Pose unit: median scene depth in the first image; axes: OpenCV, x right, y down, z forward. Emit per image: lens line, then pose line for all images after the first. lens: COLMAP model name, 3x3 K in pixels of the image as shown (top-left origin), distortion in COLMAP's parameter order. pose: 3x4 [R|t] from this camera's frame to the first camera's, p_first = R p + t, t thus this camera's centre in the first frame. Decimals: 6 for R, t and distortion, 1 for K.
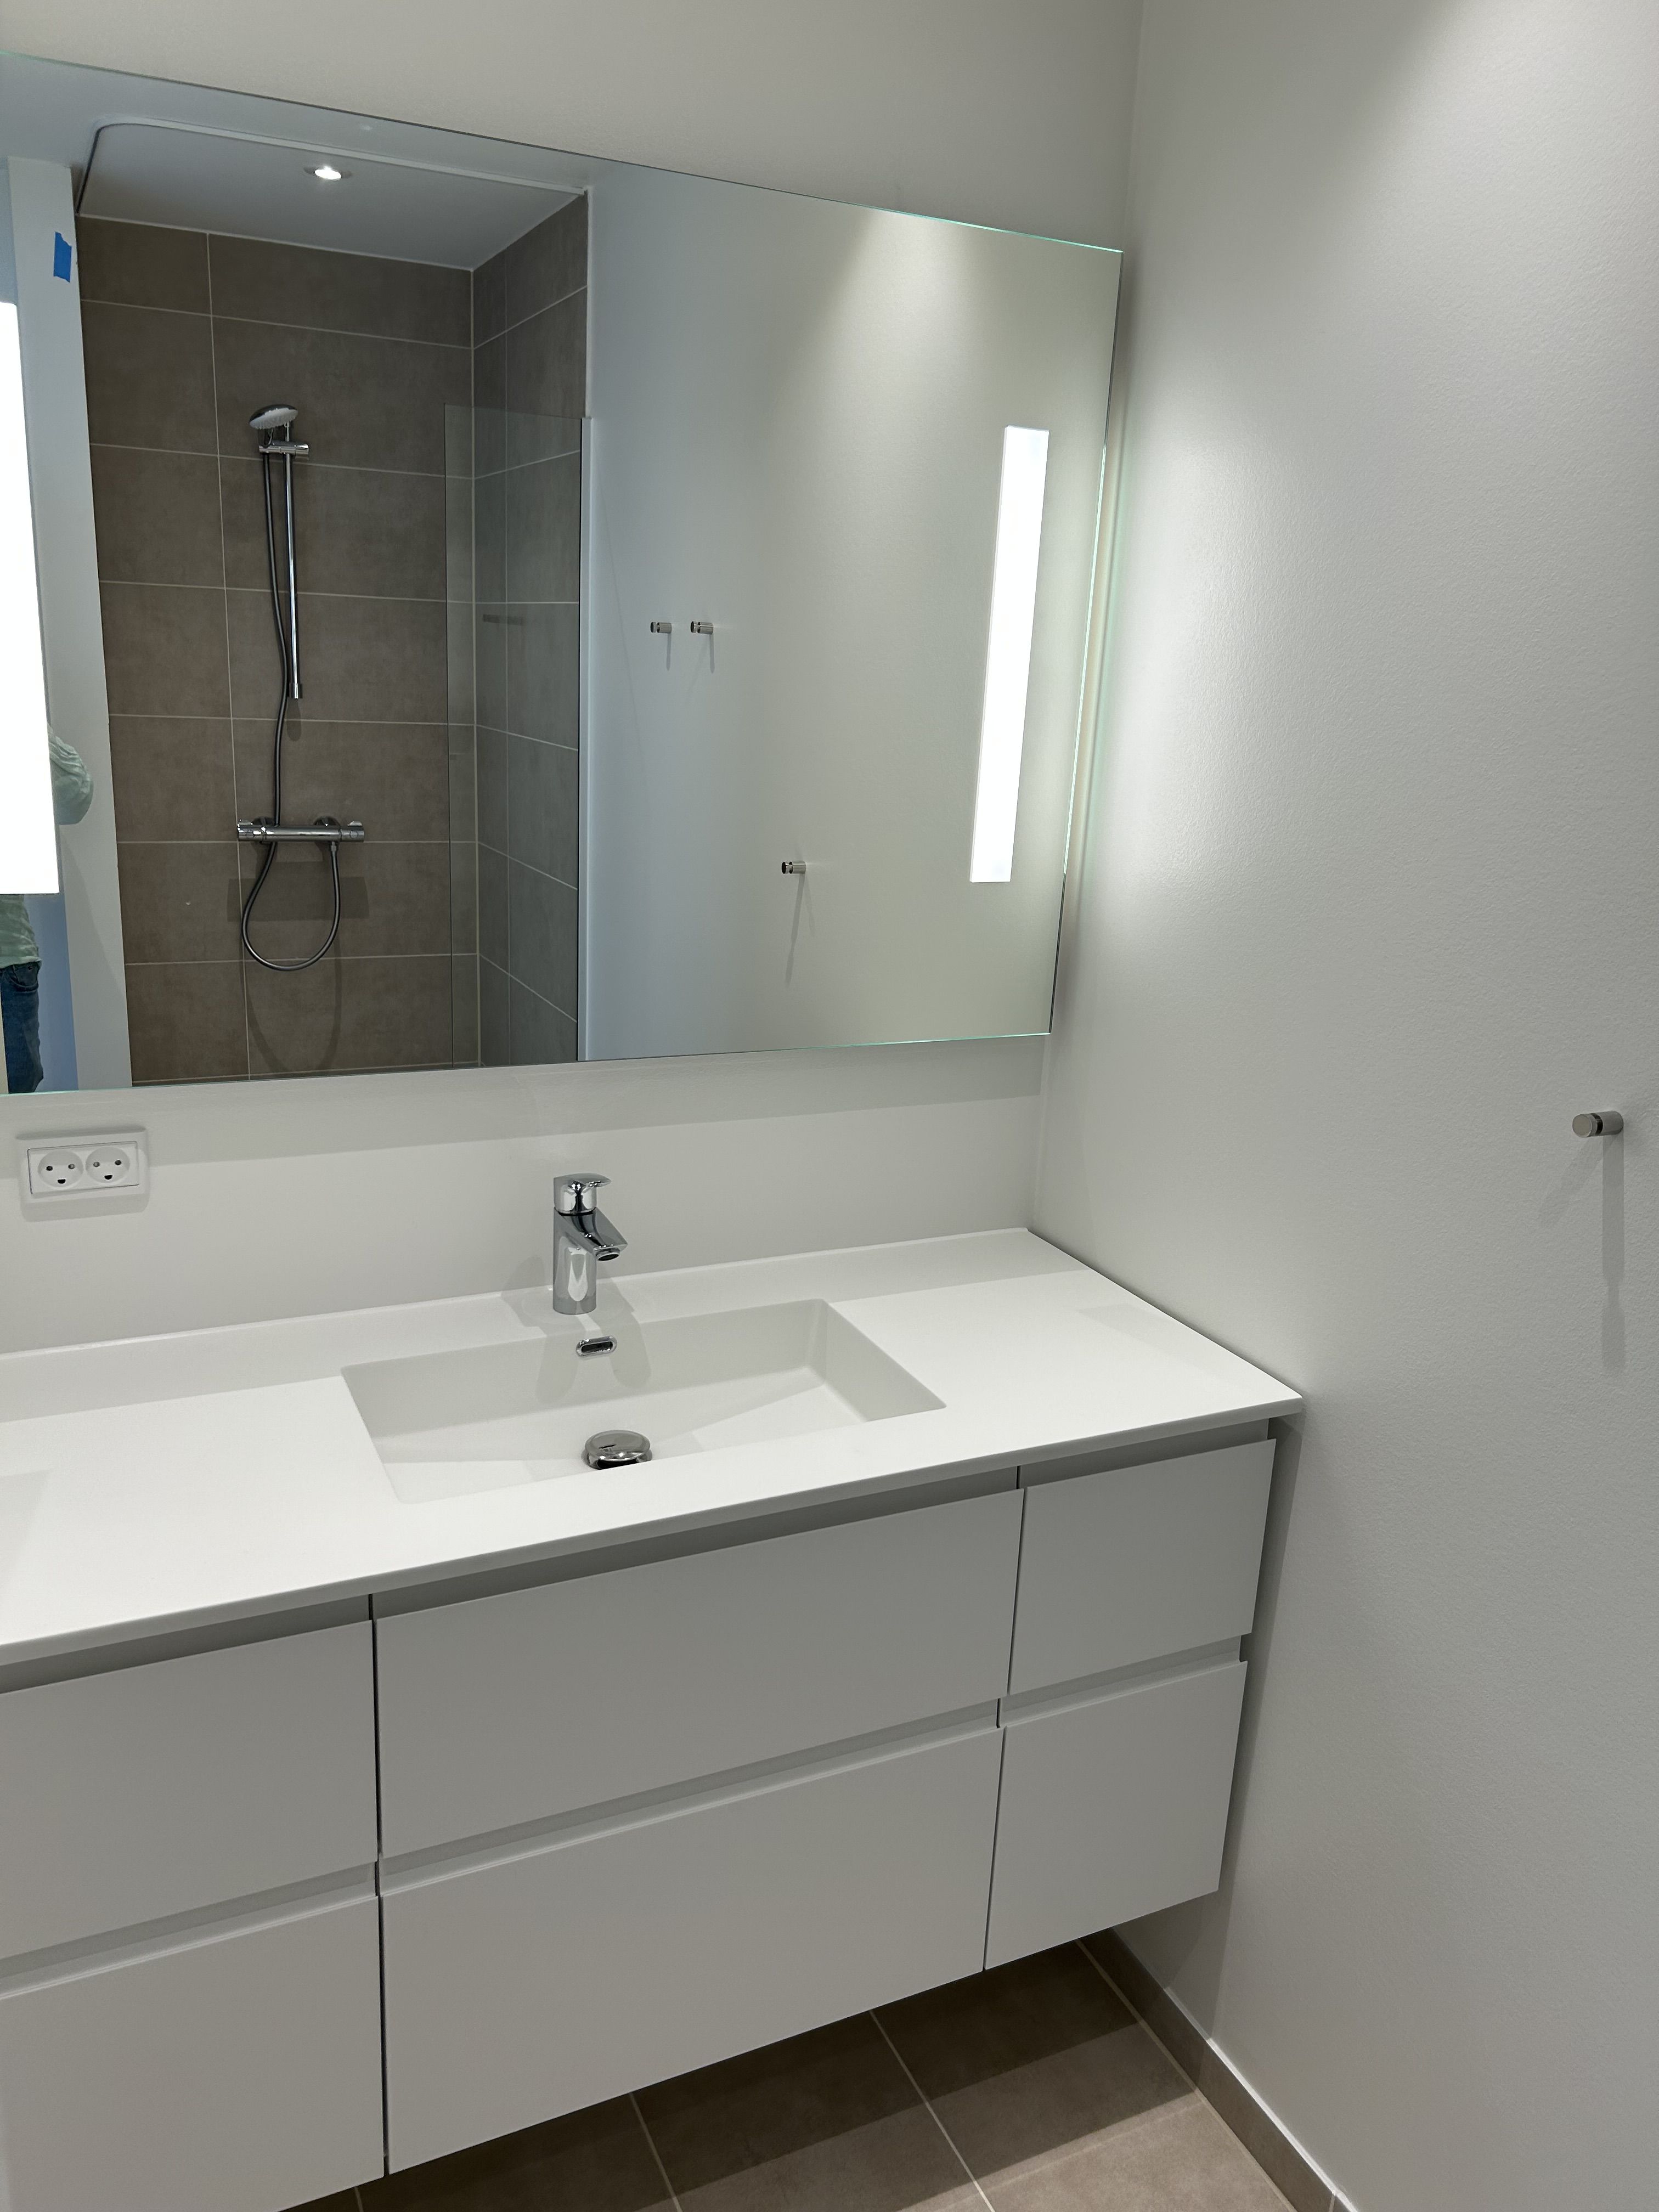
lens RADIAL K [[1673.2, 0, 819.6], [0, 1673.2, 1107.1], [0, 0, 1]] dist [0.017740, -0.044917]
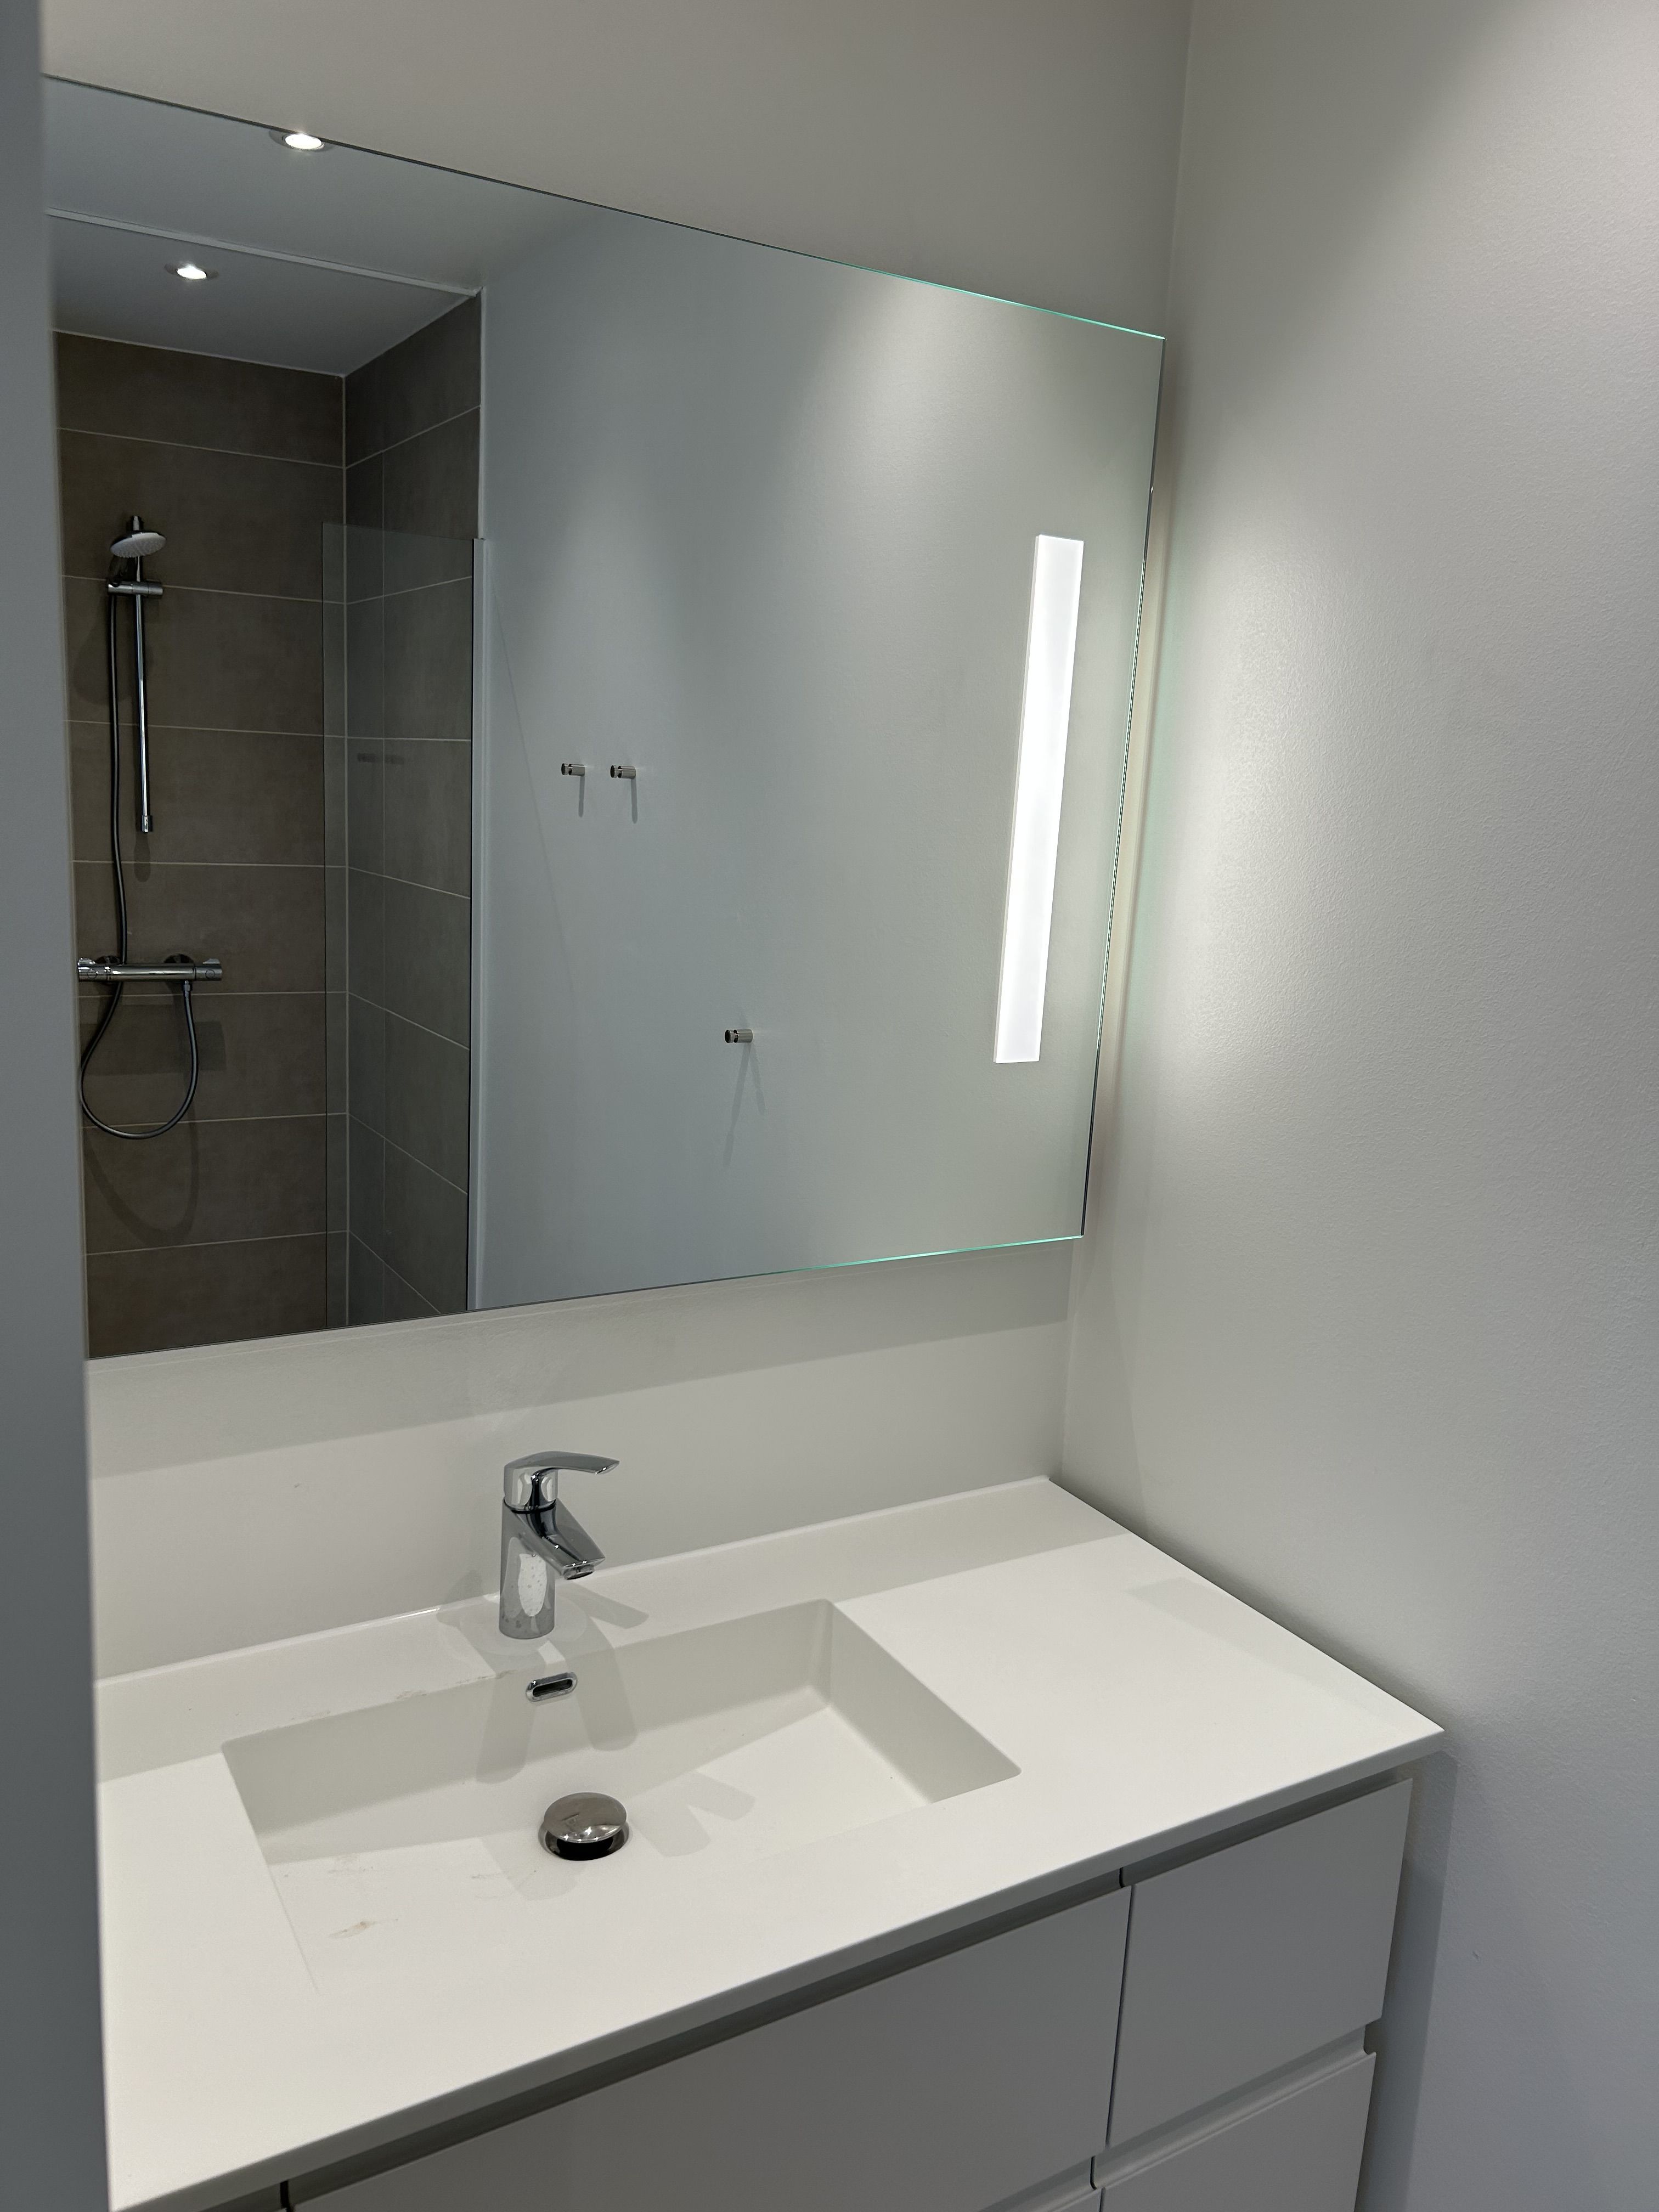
lens RADIAL K [[1673.2, 0, 805.0], [0, 1673.2, 1103.5], [0, 0, 1]] dist [0.017740, -0.044917]
pose [[0.997008, -0.015546, 0.075715, -0.065722], [0.021188, 0.997011, -0.074292, -0.060725], [-0.074334, 0.075674, 0.994358, 0.186597]]
